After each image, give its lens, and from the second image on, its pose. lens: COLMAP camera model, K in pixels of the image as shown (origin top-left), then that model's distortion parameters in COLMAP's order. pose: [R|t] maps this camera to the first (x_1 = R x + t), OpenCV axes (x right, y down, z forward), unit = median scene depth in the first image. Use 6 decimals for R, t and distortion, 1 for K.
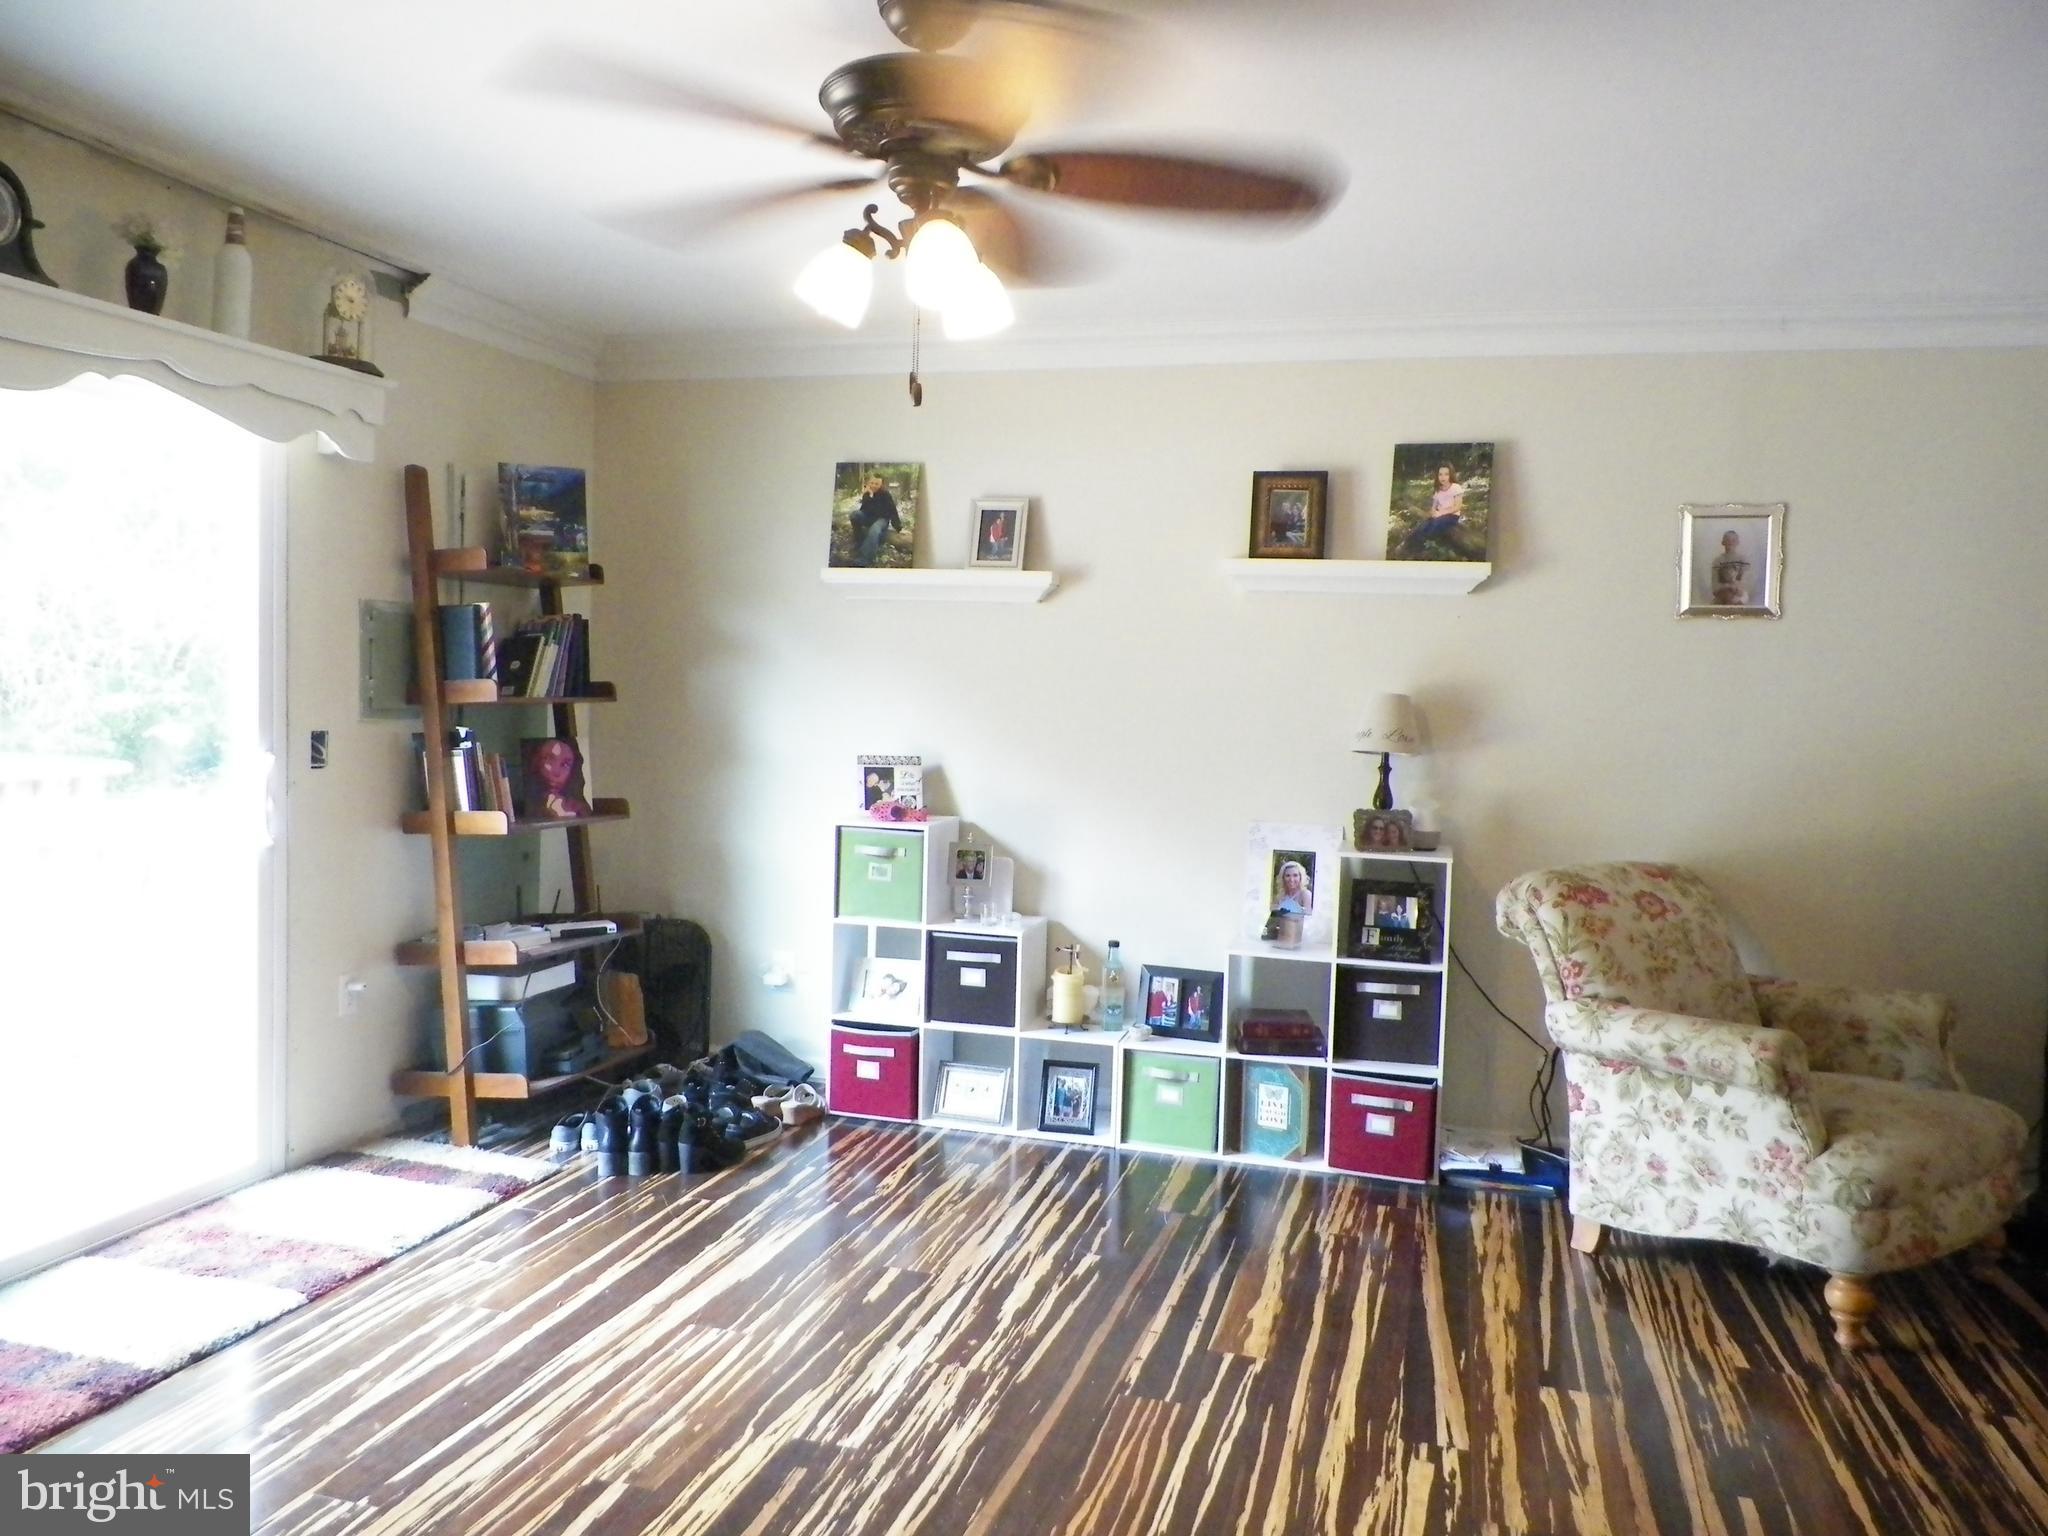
lens RADIAL K [[1539.7, 0, 1020.9], [0, 1539.7, 763.2], [0, 0, 1]] dist [0.012327, 0.004432]
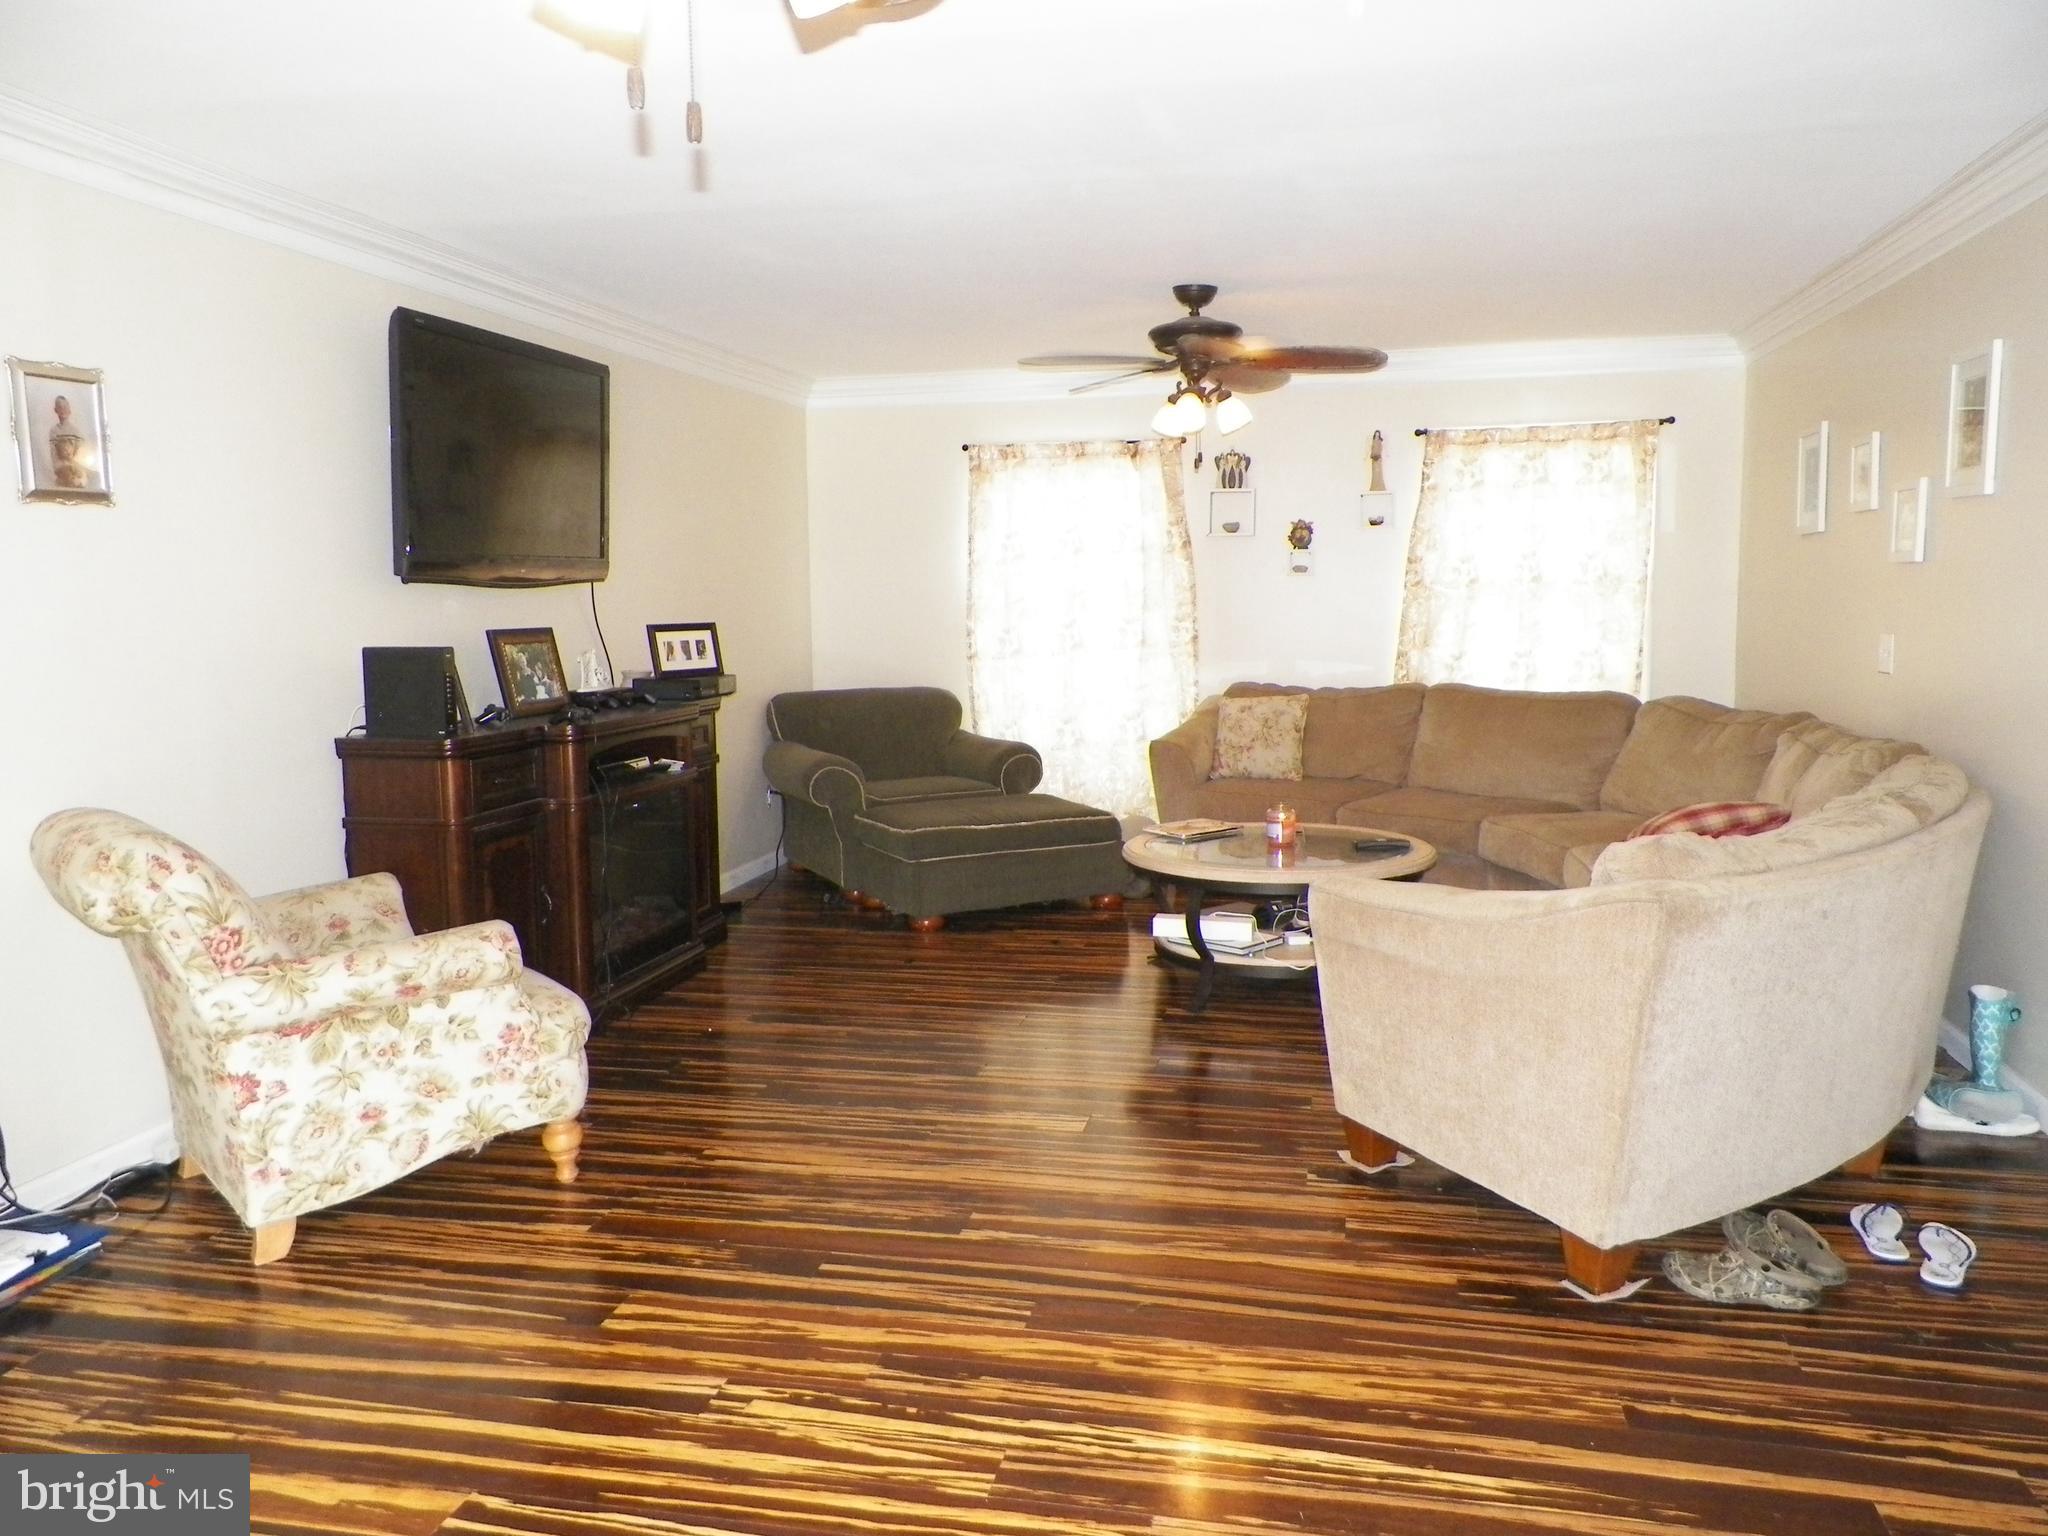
lens RADIAL K [[1539.7, 0, 1020.9], [0, 1539.7, 763.2], [0, 0, 1]] dist [0.012327, 0.004432]
pose [[-0.056985, -0.146925, 0.987505, -0.404432], [0.072097, 0.985924, 0.150850, -0.045297], [-0.995768, 0.079793, -0.045590, 0.540635]]
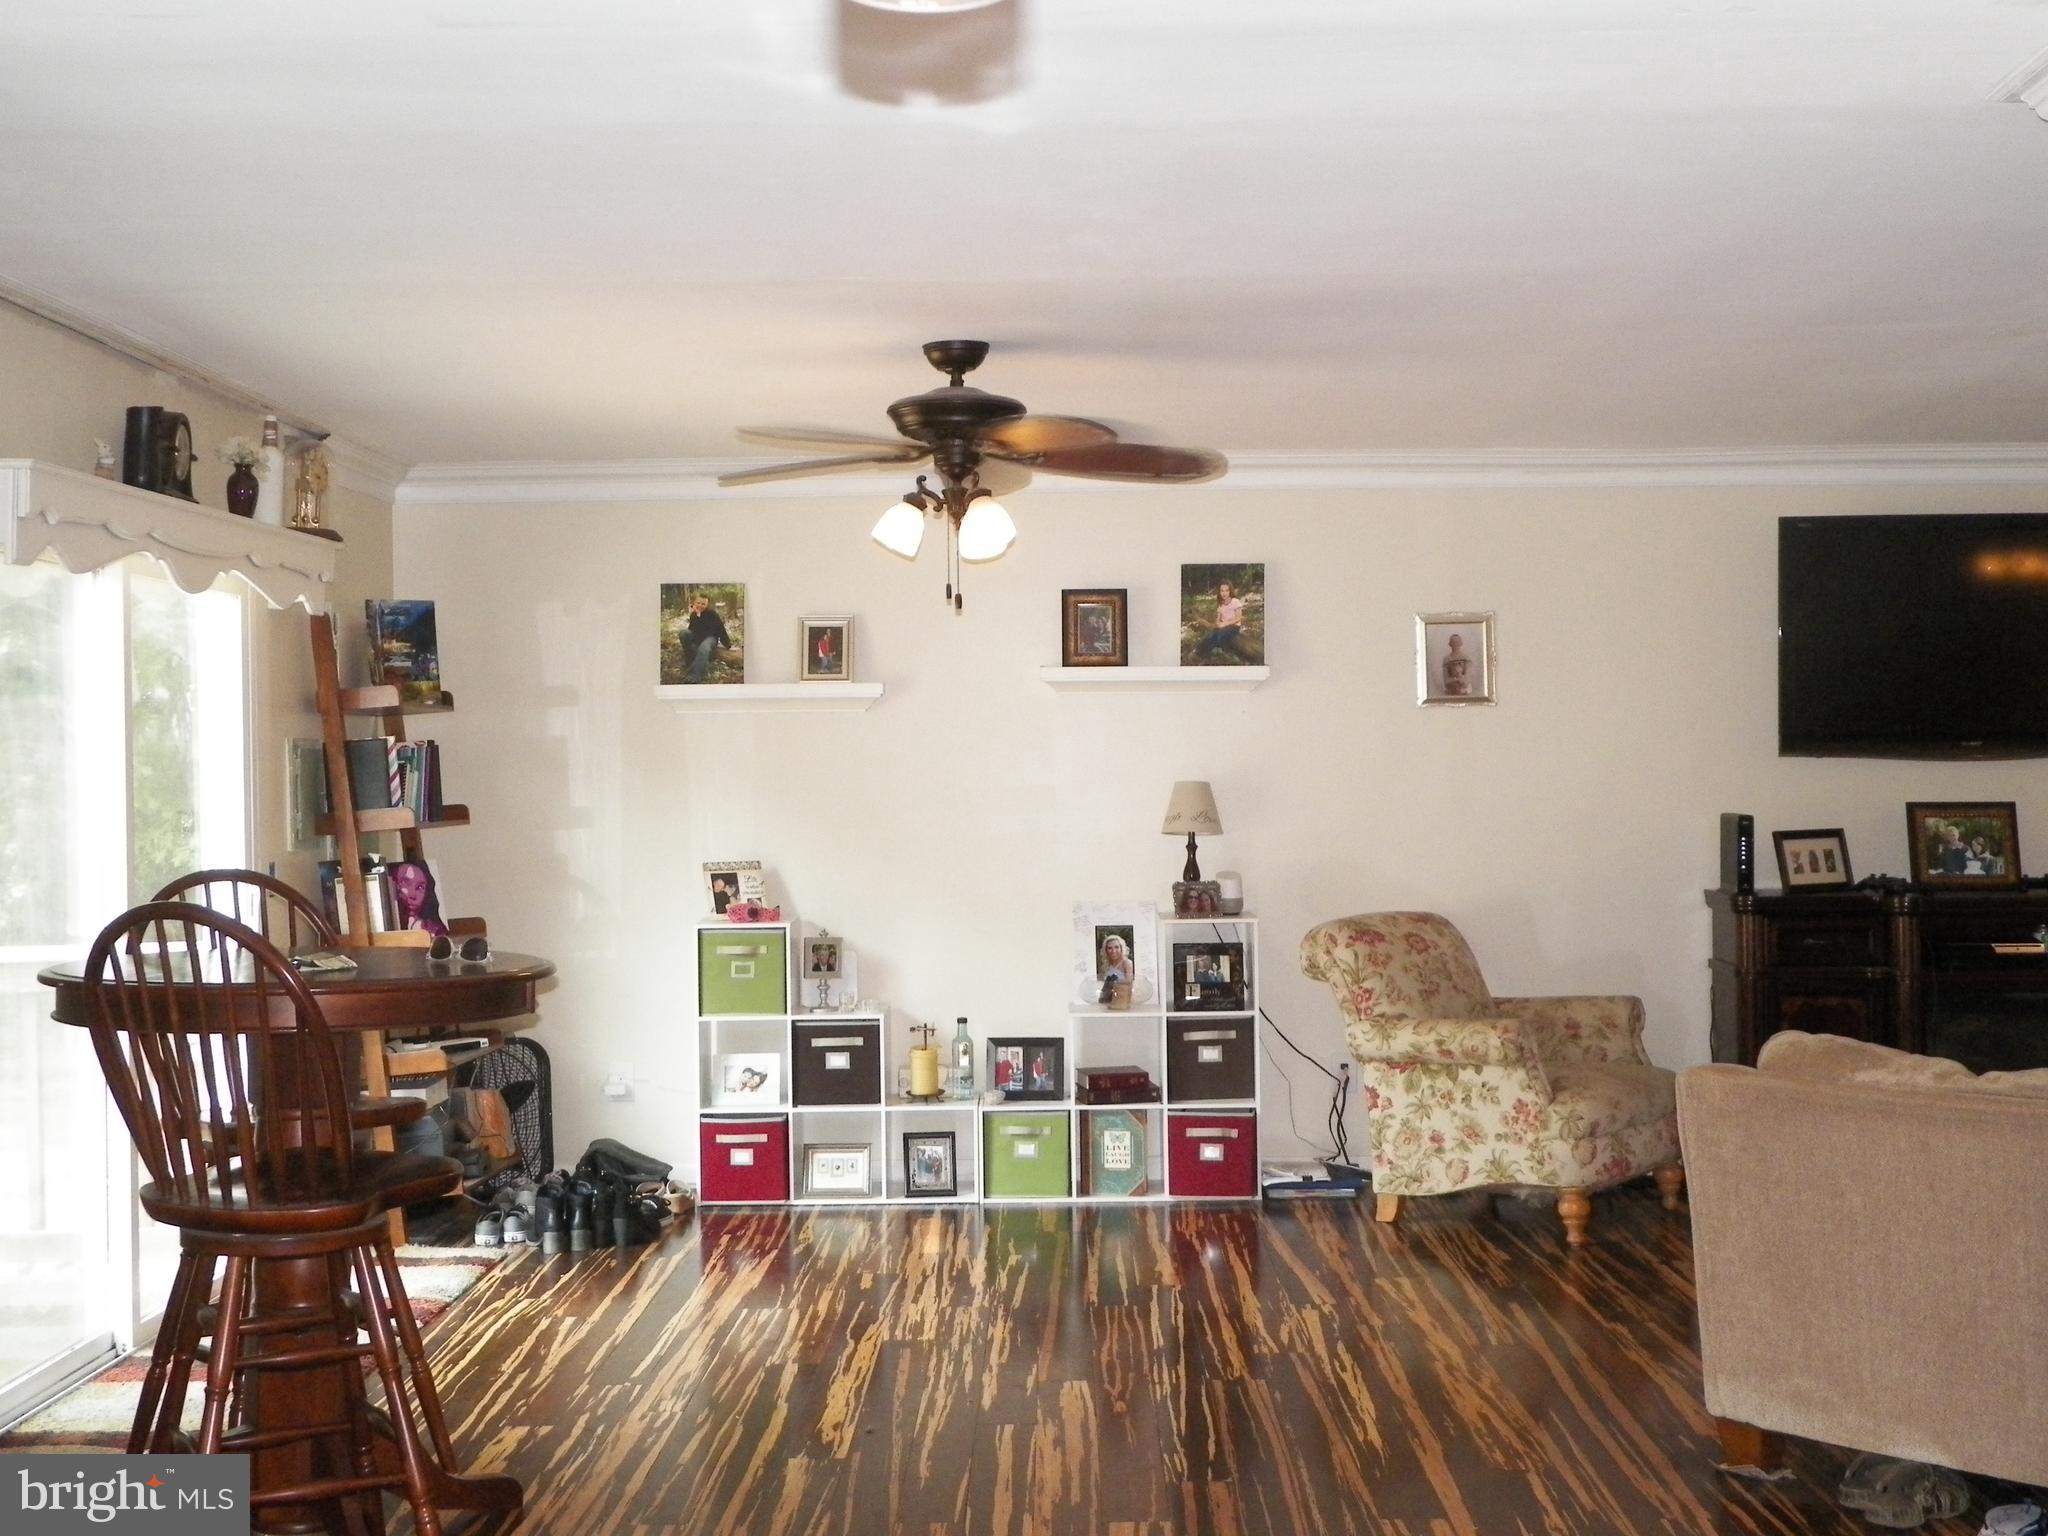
lens RADIAL K [[2496.4, 0, 1026.1], [0, 2496.4, 765.5], [0, 0, 1]] dist [0.025366, 0.014128]
pose [[0.964097, -0.044815, 0.261742, -0.379100], [0.057942, 0.997409, -0.042648, 0.015879], [-0.259153, 0.056282, 0.964195, -0.790208]]
